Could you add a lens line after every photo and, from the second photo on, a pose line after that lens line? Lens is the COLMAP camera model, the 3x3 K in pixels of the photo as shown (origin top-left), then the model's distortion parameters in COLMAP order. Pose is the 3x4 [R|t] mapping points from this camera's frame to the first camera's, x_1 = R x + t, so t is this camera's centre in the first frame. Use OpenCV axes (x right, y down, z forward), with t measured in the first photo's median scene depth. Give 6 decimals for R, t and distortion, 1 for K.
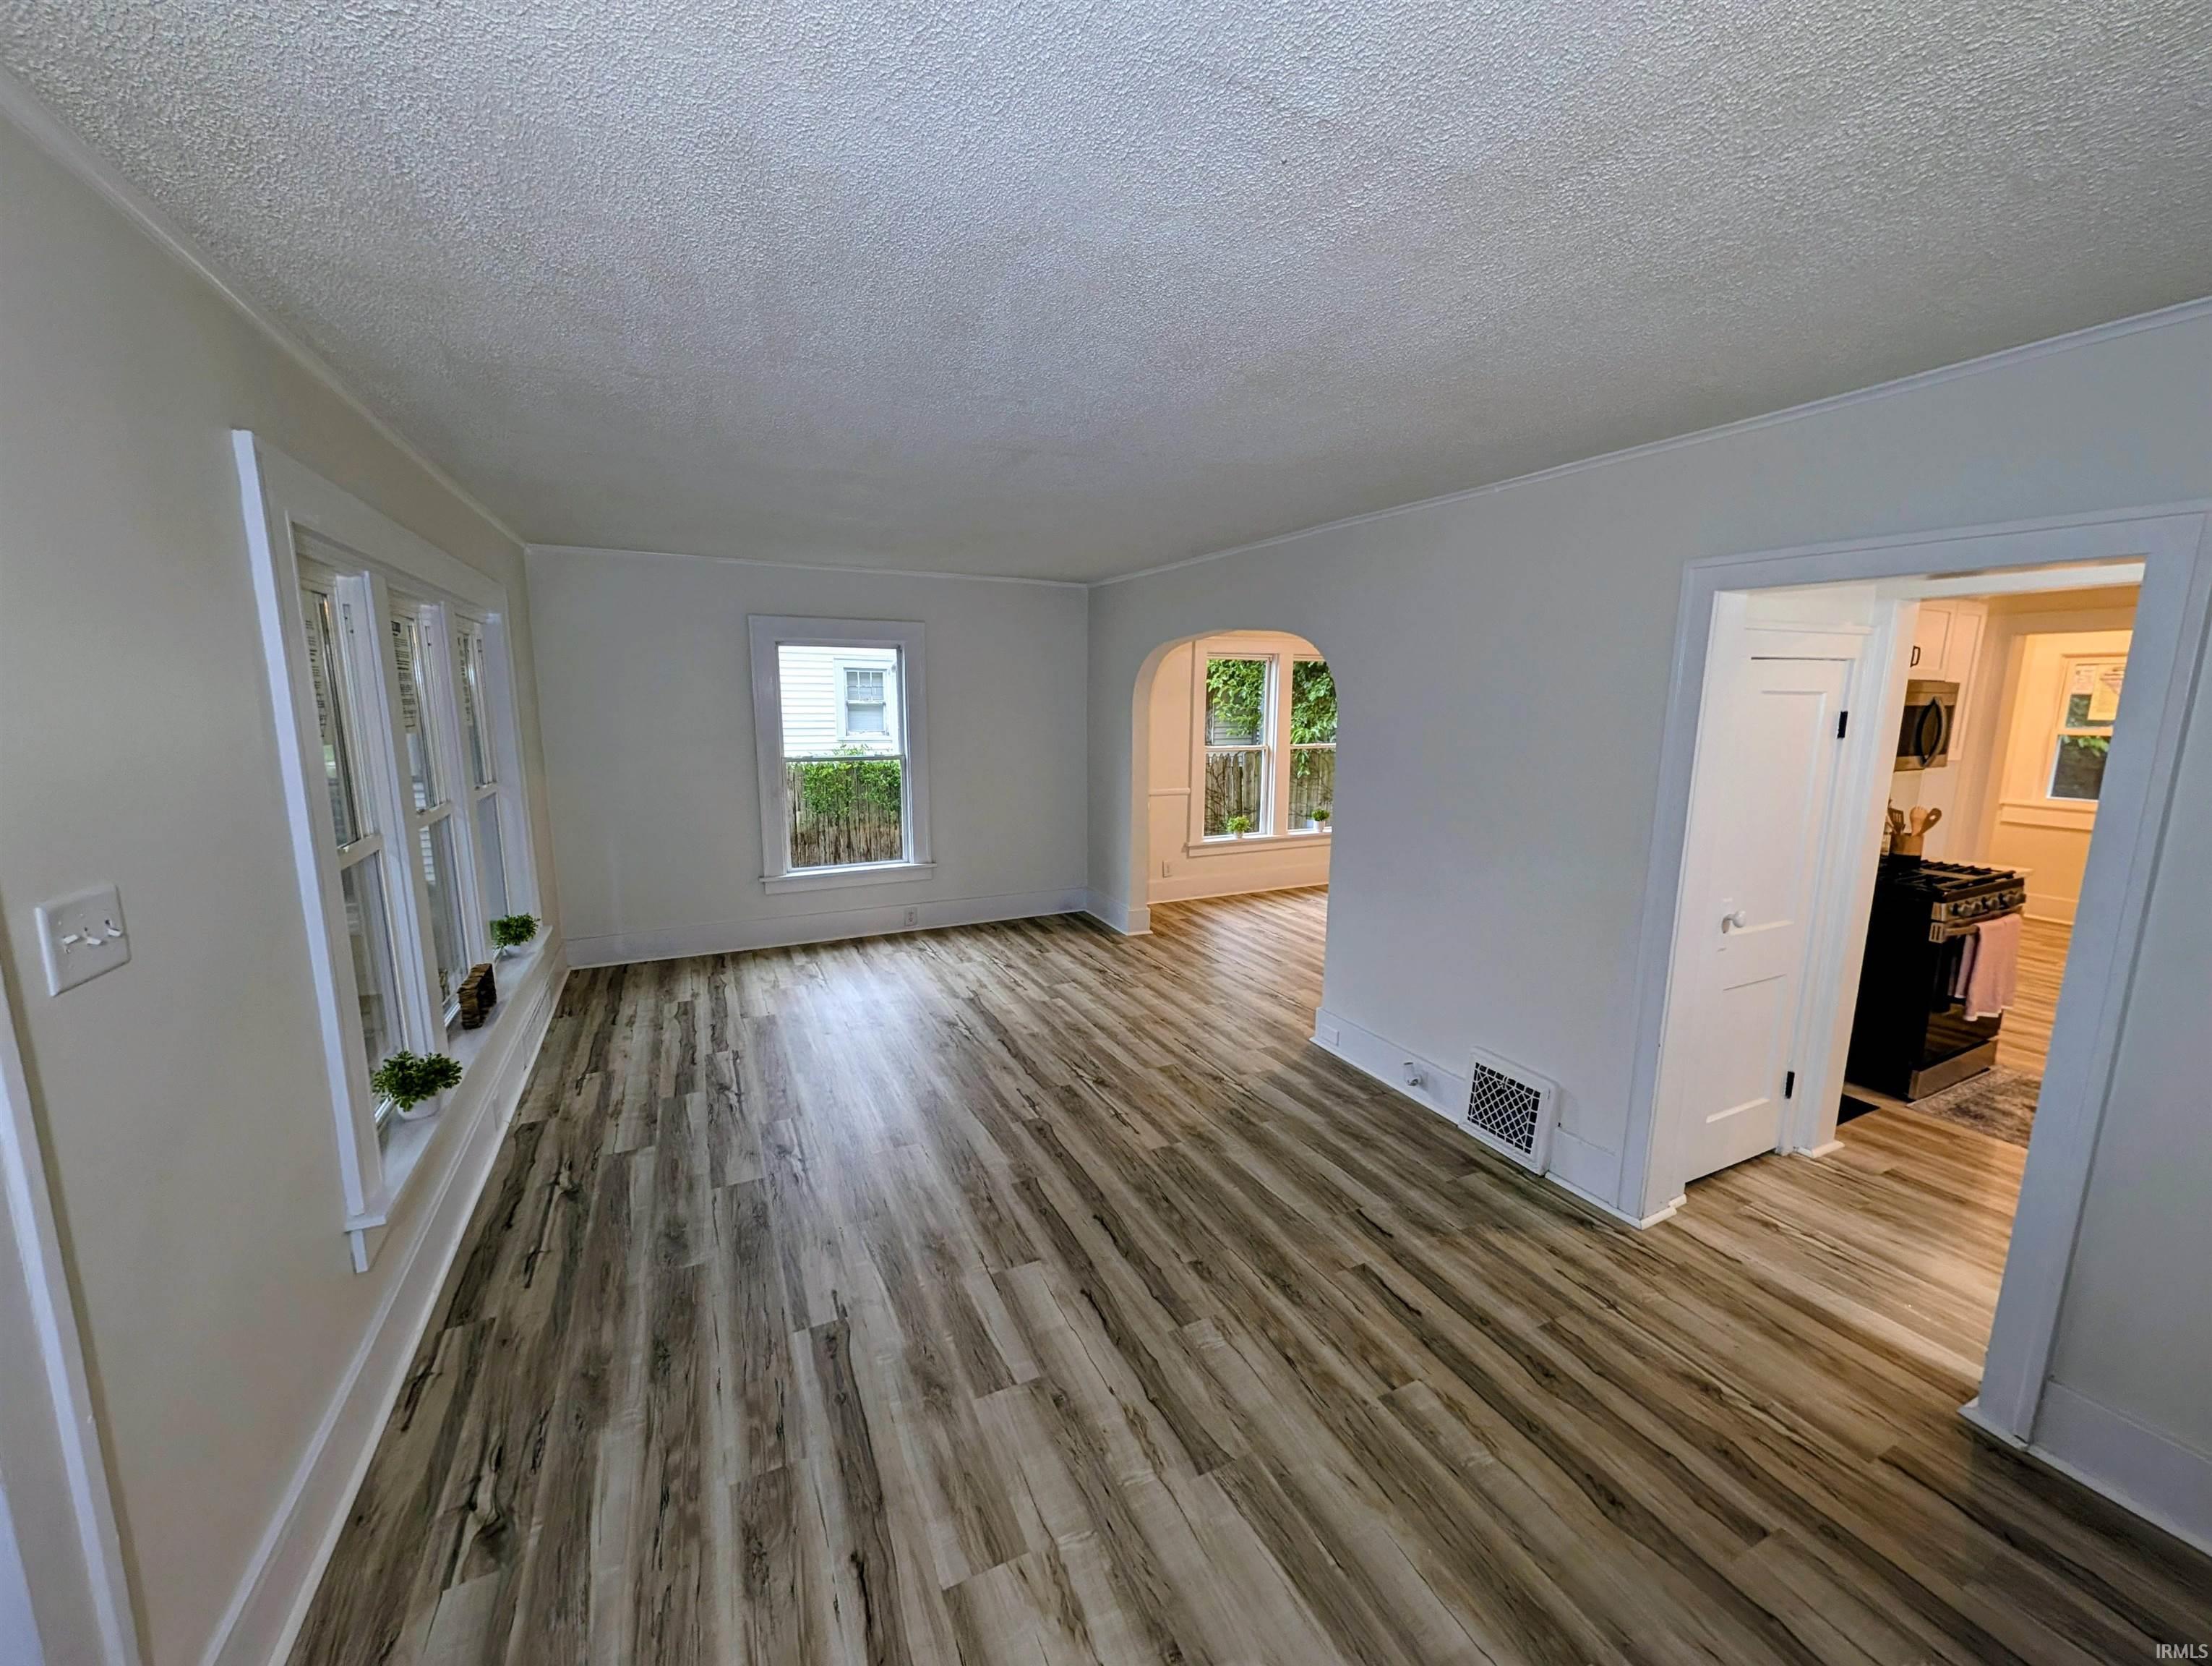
lens RADIAL K [[850.5, 0, 1098.1], [0, 850.5, 833.5], [0, 0, 1]] dist [0.000533, 0.000418]
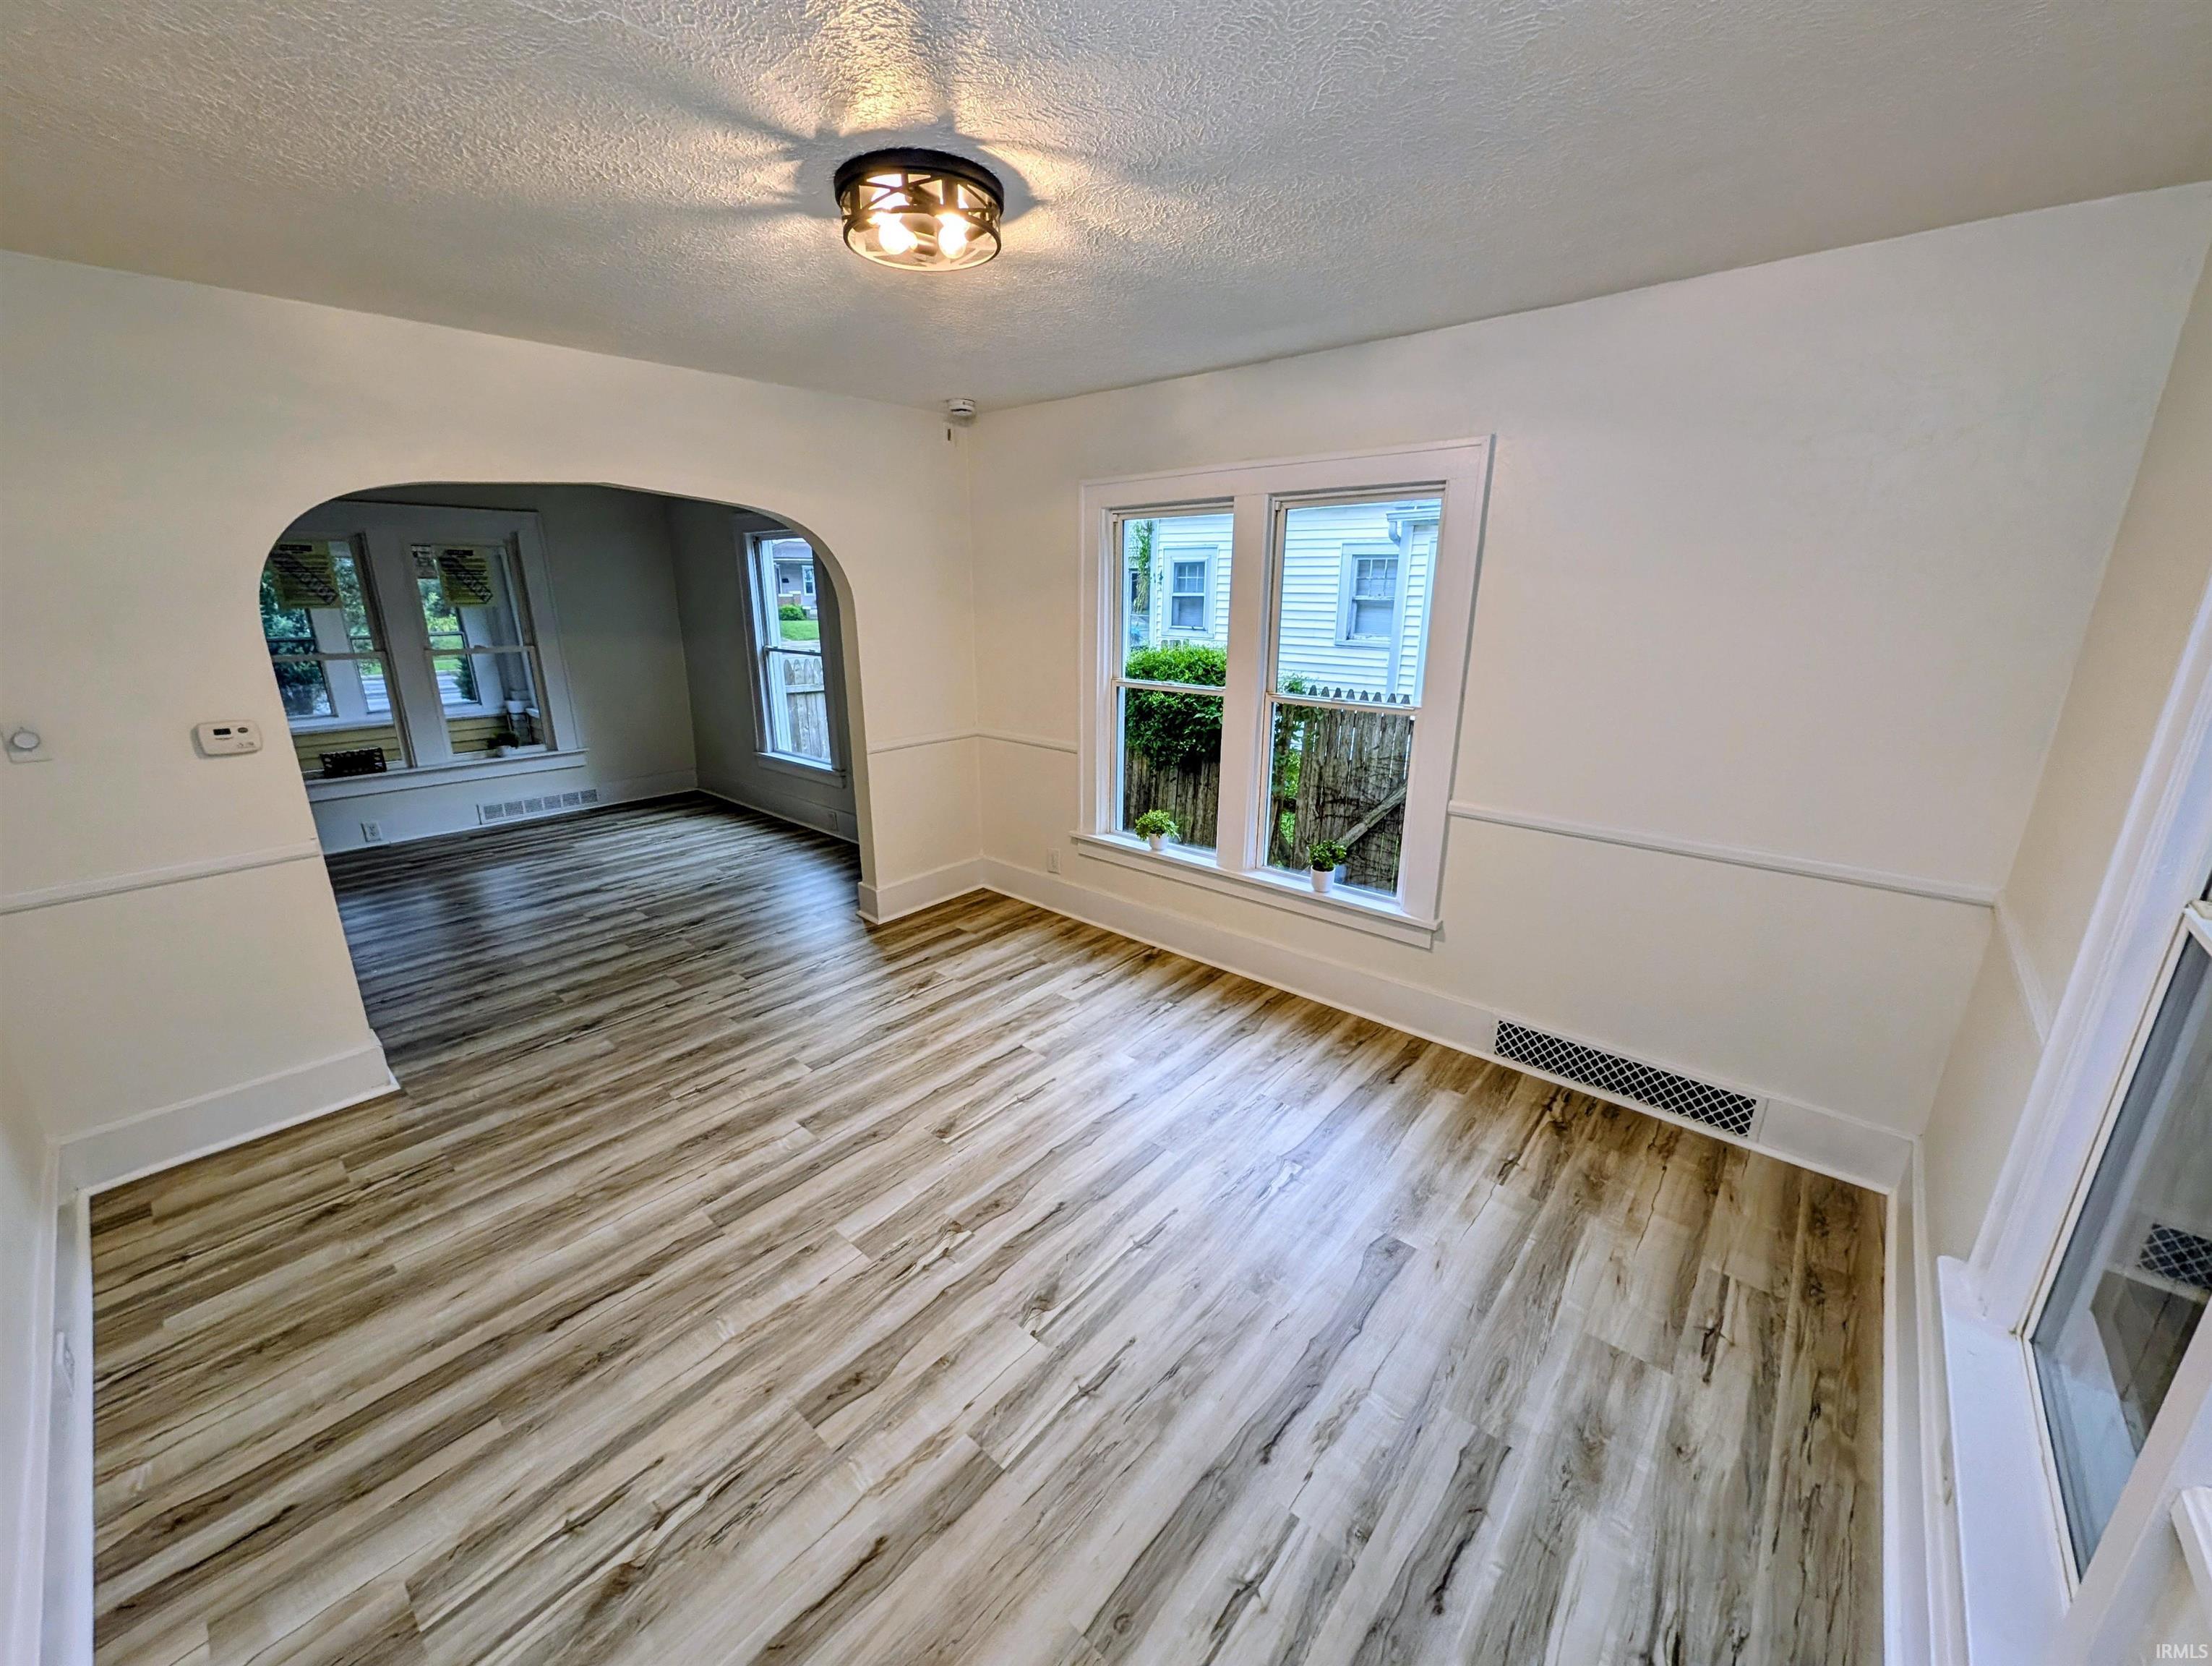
lens RADIAL K [[850.5, 0, 1098.1], [0, 850.5, 833.5], [0, 0, 1]] dist [0.000533, 0.000418]
pose [[0.392708, 0.251677, -0.884556, 1.356244], [-0.148492, 0.966558, 0.209084, -0.243983], [0.907596, 0.049241, 0.416947, 1.549320]]
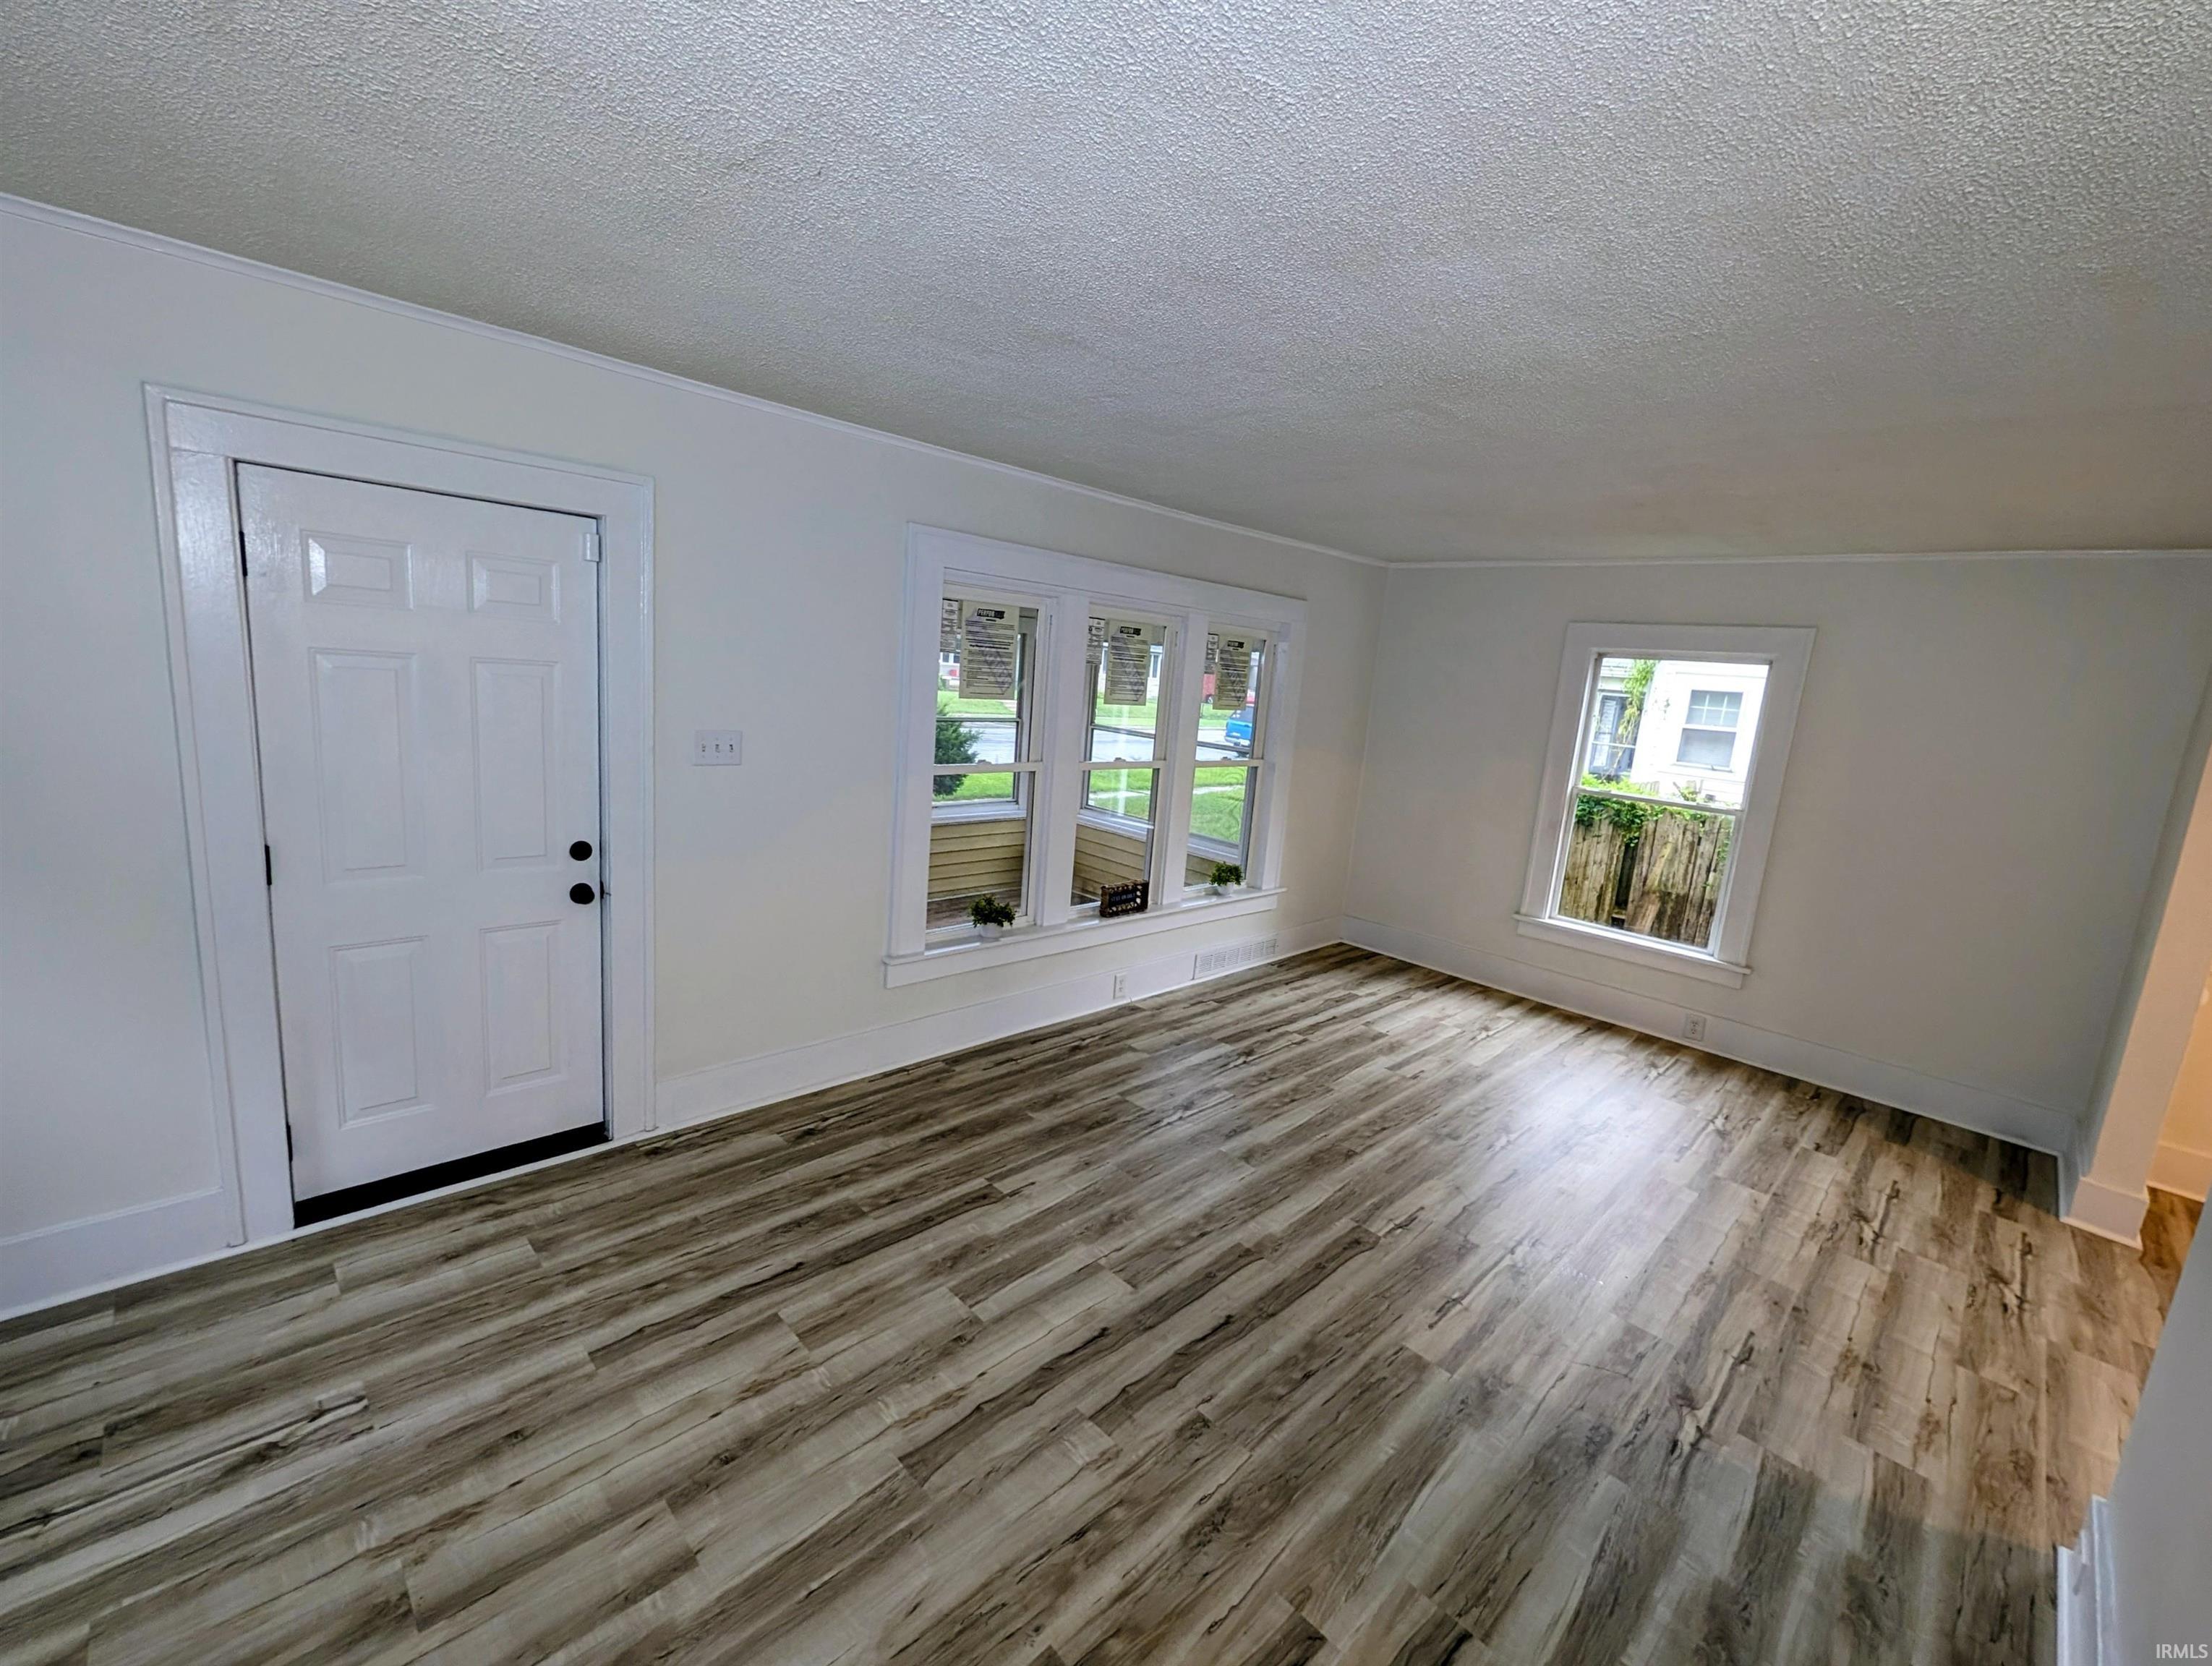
lens RADIAL K [[929.4, 0, 1099.4], [0, 929.4, 830.9], [0, 0, 1]] dist [-0.000050, -0.000010]
pose [[0.319054, 0.185856, -0.929334, 0.583968], [-0.229493, 0.966551, 0.114511, -0.071404], [0.919531, 0.176741, 0.351035, 0.387600]]
